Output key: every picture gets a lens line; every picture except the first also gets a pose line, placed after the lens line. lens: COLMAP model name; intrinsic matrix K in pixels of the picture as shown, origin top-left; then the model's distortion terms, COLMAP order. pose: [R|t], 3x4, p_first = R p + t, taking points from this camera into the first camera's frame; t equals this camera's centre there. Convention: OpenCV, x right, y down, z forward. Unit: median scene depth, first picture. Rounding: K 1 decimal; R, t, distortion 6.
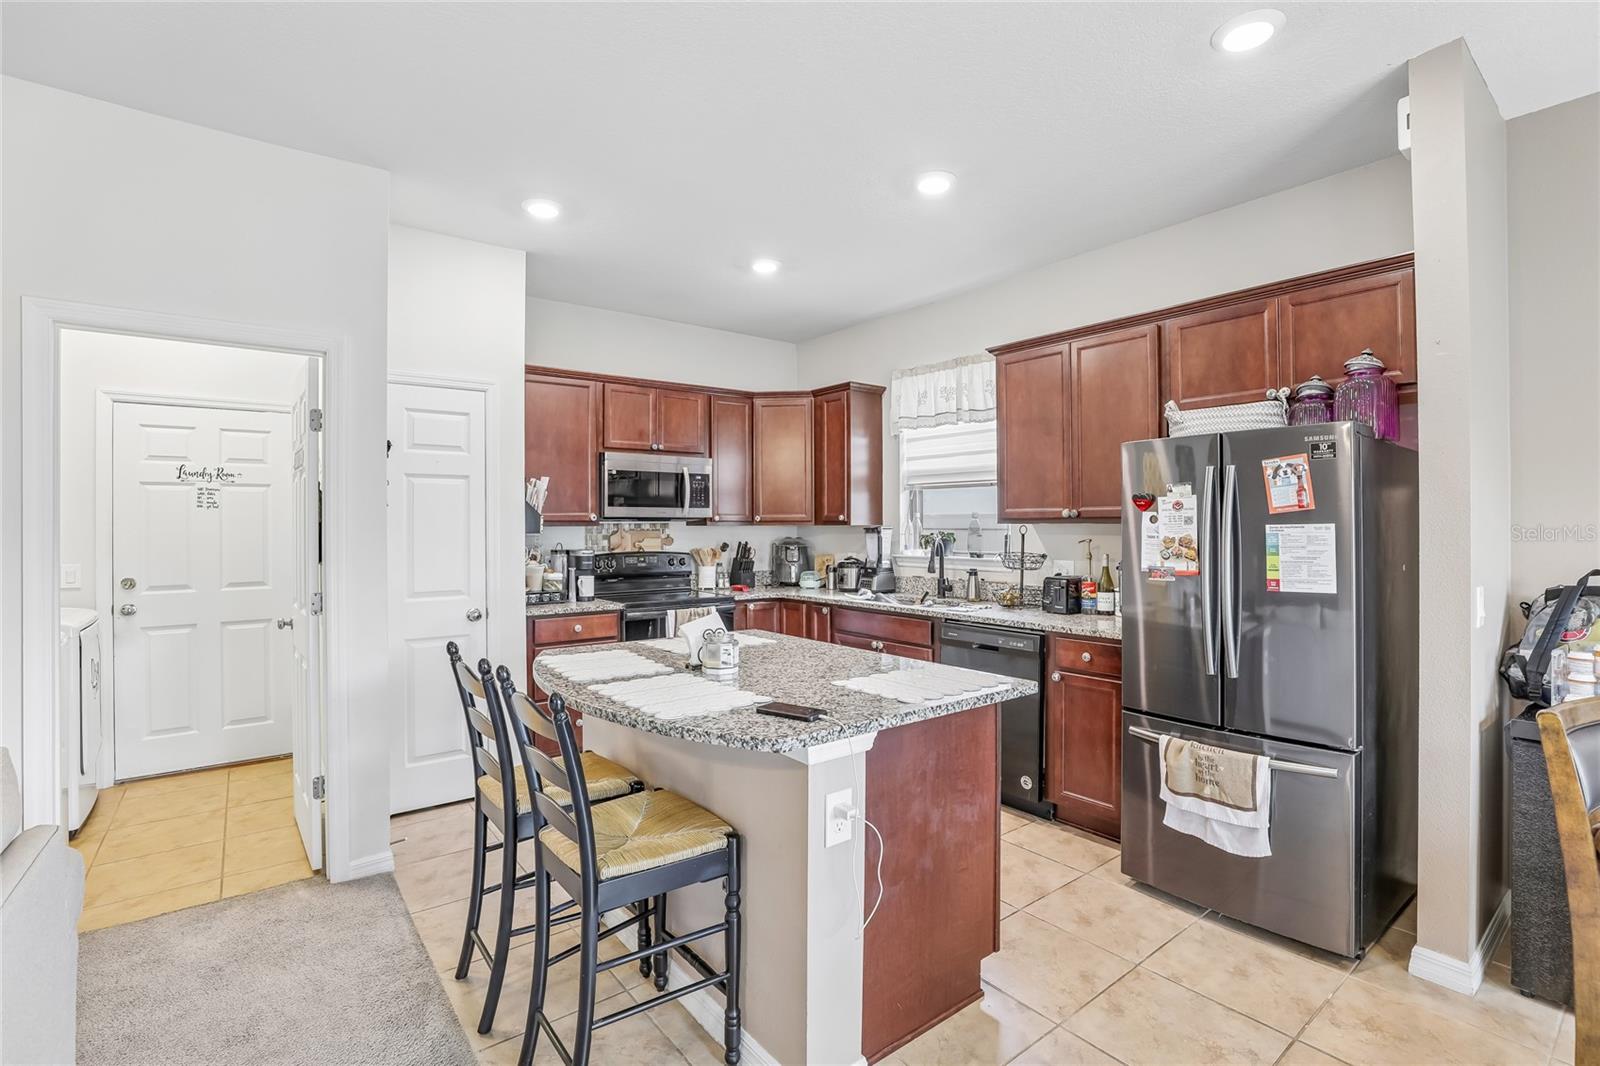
lens RADIAL K [[730.7, 0, 800.8], [0, 730.7, 522.0], [0, 0, 1]] dist [-0.036825, 0.008307]
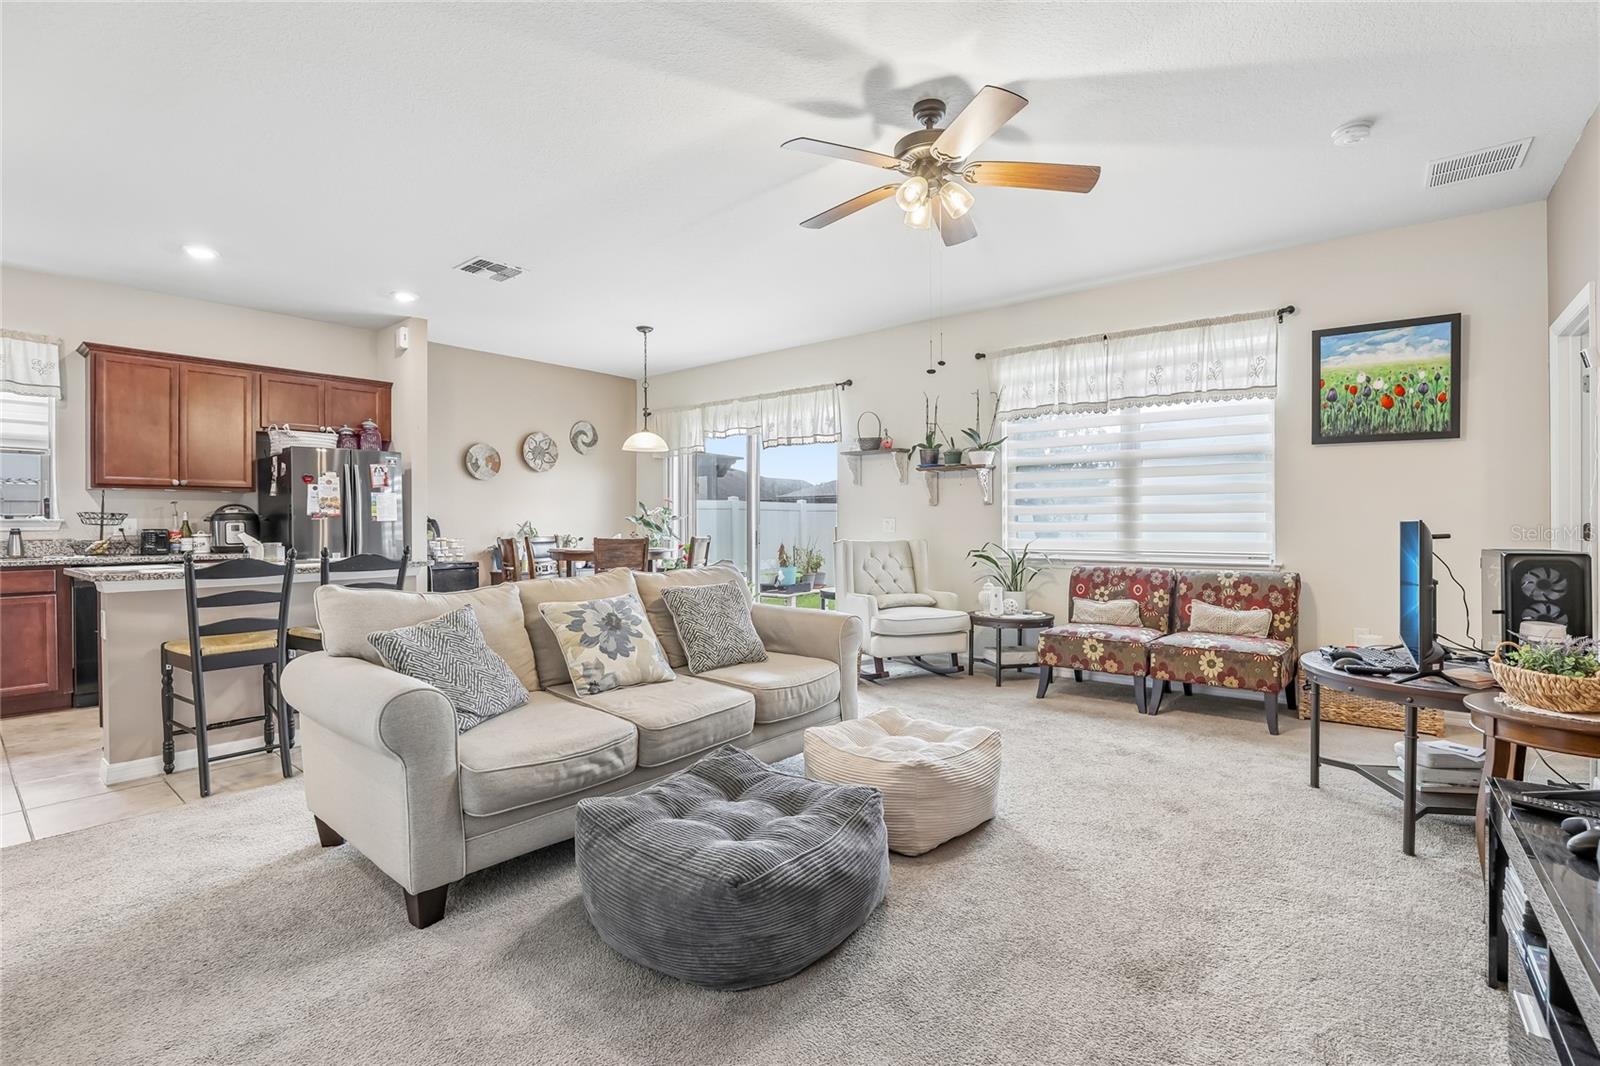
lens RADIAL K [[730.7, 0, 805.4], [0, 730.7, 523.7], [0, 0, 1]] dist [-0.036825, 0.008307]
pose [[-0.227487, 0.002526, 0.973778, -1.158347], [0.001034, 0.999997, -0.002352, 0.066707], [-0.973781, 0.000472, -0.227489, 0.106583]]
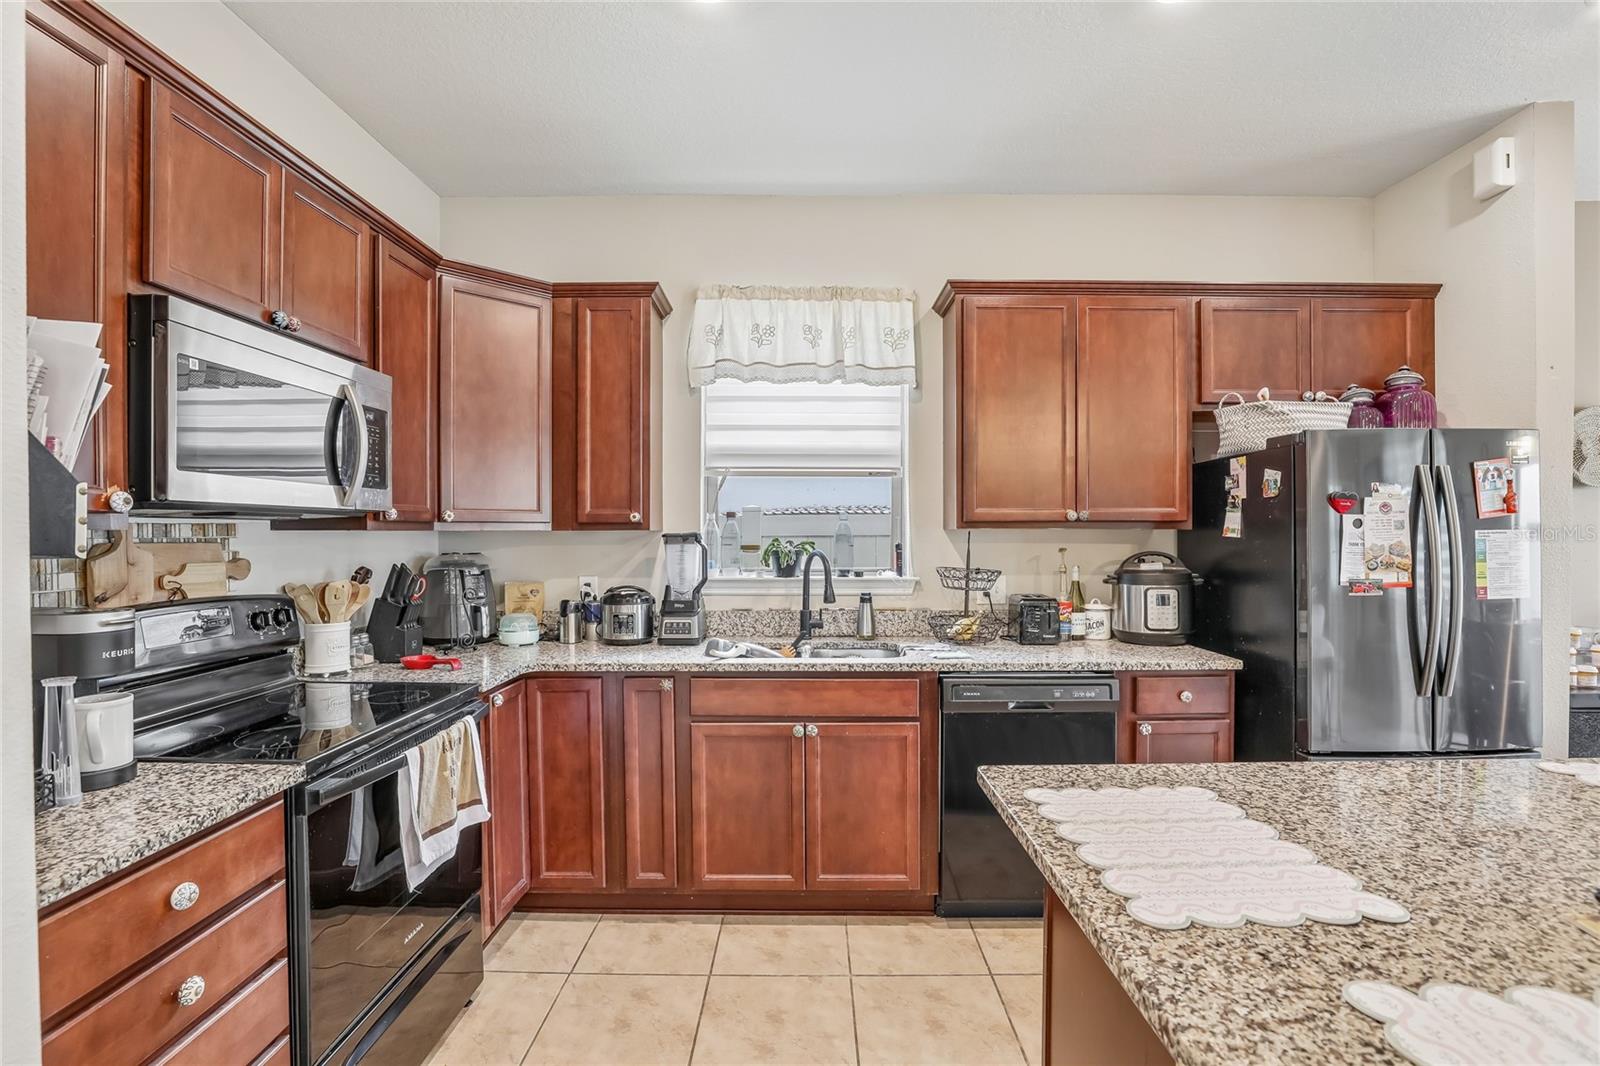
lens RADIAL K [[730.7, 0, 800.6], [0, 730.7, 535.7], [0, 0, 1]] dist [-0.036825, 0.008307]
pose [[0.621452, -0.001962, 0.783450, -0.387691], [-0.004540, 0.999971, 0.006105, 0.005781], [-0.783439, -0.007351, 0.621425, 0.675856]]
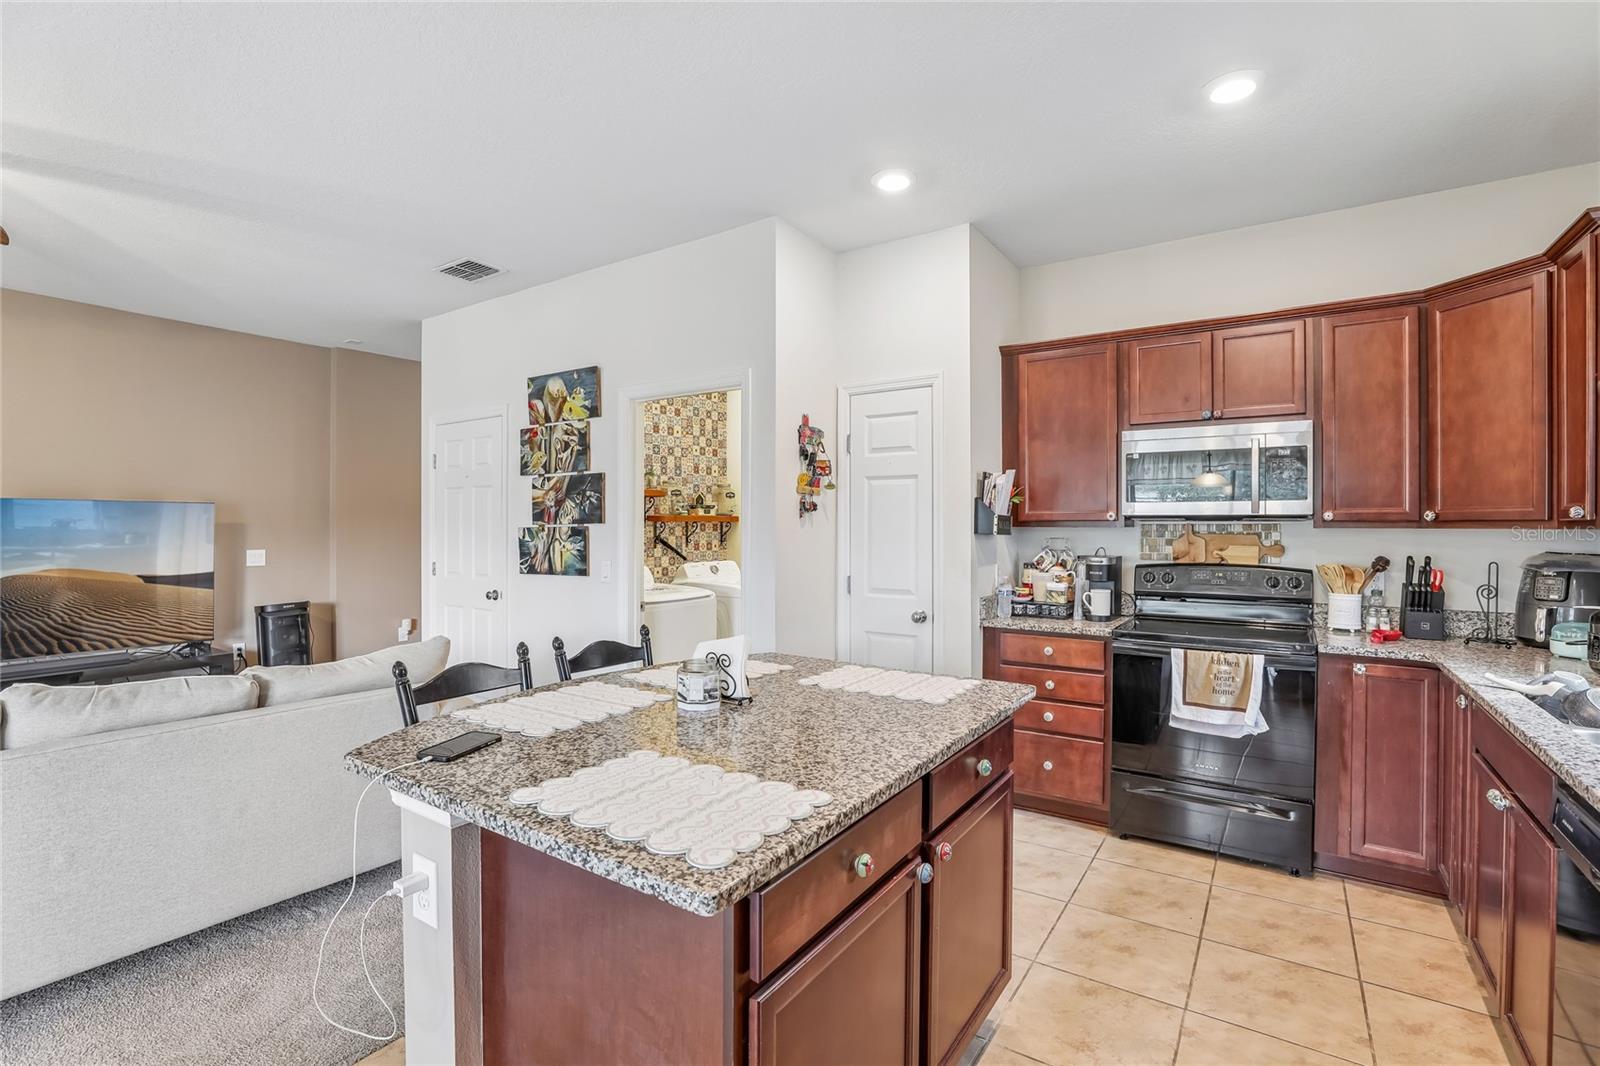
lens RADIAL K [[730.7, 0, 802.0], [0, 730.7, 527.8], [0, 0, 1]] dist [-0.036825, 0.008307]
pose [[0.314049, 0.005730, -0.949389, 0.401922], [-0.001216, 0.999983, 0.005633, 0.002738], [0.949406, -0.000614, 0.314051, 0.498460]]
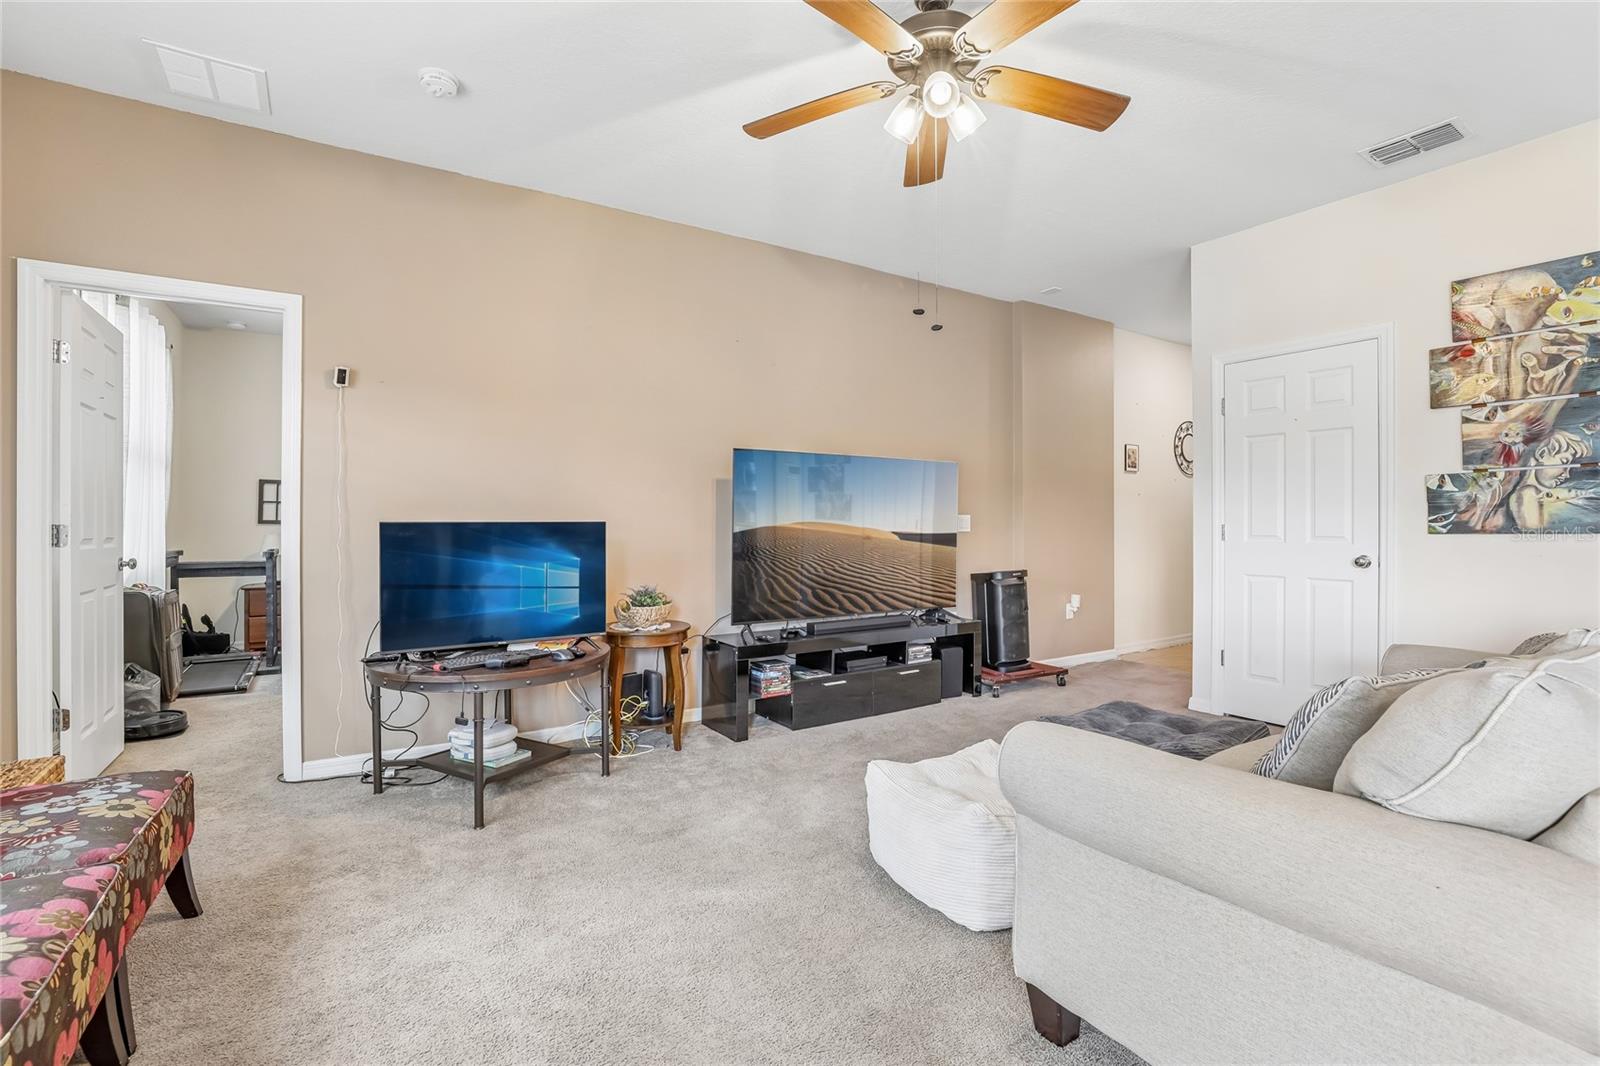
lens RADIAL K [[730.7, 0, 795.7], [0, 730.7, 528.6], [0, 0, 1]] dist [-0.036825, 0.008307]
pose [[-0.082724, 0.013181, -0.996485, 0.128173], [0.005165, 0.999905, 0.012797, 0.059745], [0.996559, -0.004088, -0.082784, -0.260976]]
